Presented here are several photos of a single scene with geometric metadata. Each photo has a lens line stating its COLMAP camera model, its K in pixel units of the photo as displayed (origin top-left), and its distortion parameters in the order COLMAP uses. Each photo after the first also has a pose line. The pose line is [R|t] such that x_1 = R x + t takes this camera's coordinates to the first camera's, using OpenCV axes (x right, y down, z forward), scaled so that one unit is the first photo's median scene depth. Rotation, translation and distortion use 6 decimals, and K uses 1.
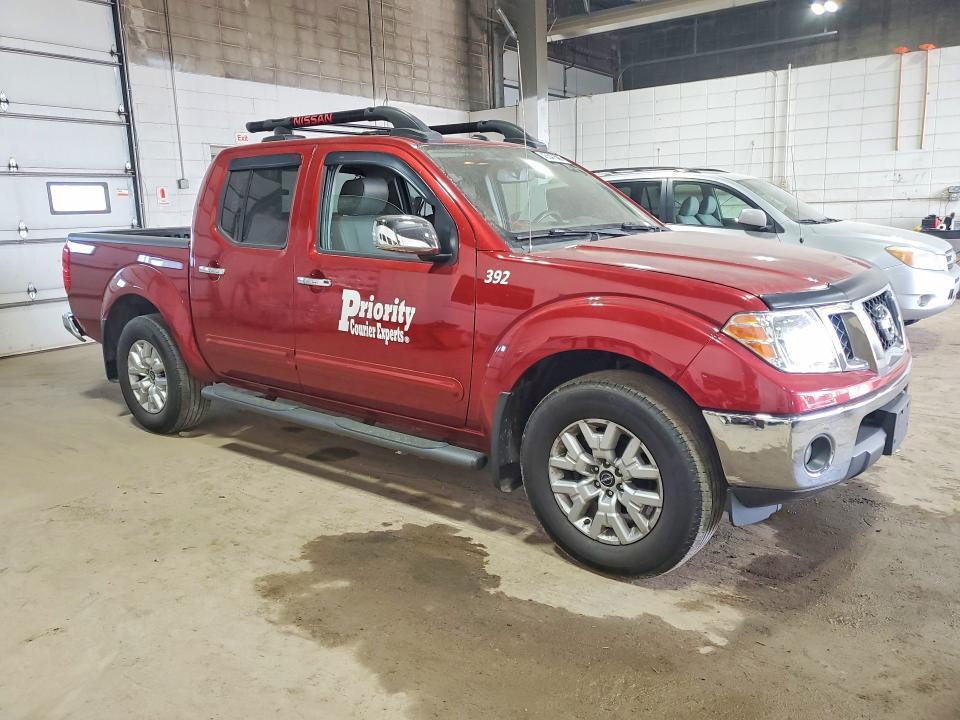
lens RADIAL K [[714.6, 0, 472.7], [0, 714.6, 359.0], [0, 0, 1]] dist [0.001845, 0.010231]
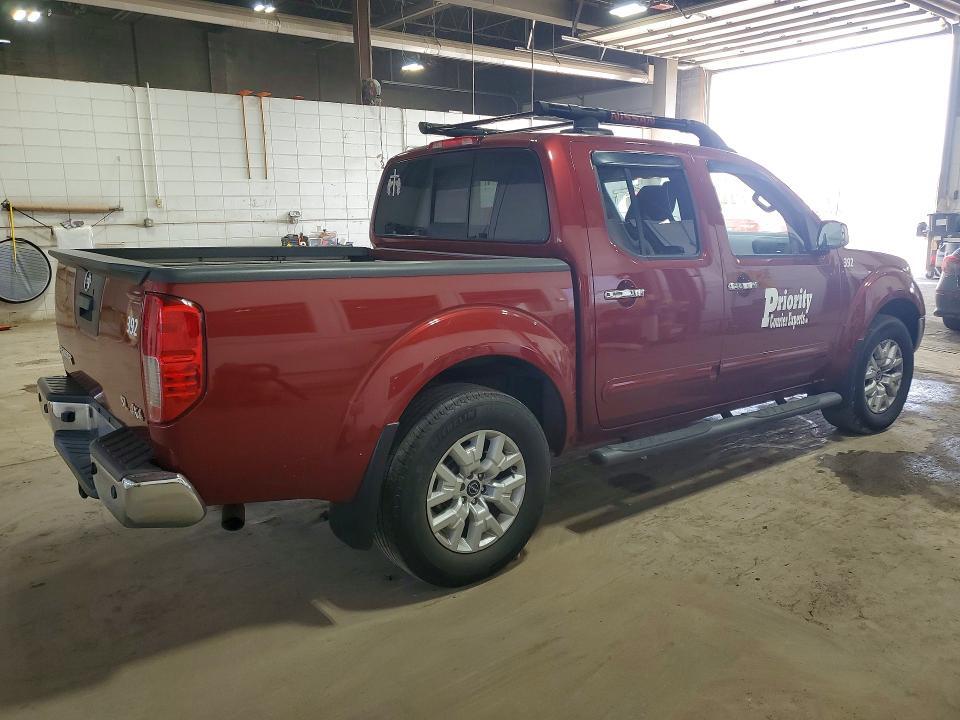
lens RADIAL K [[714.6, 0, 472.7], [0, 714.6, 359.0], [0, 0, 1]] dist [0.001845, 0.010231]
pose [[0.294286, -0.166579, 0.941088, -1.374671], [0.200272, 0.973579, 0.109704, -0.204500], [-0.934498, 0.156189, 0.319872, 1.098016]]
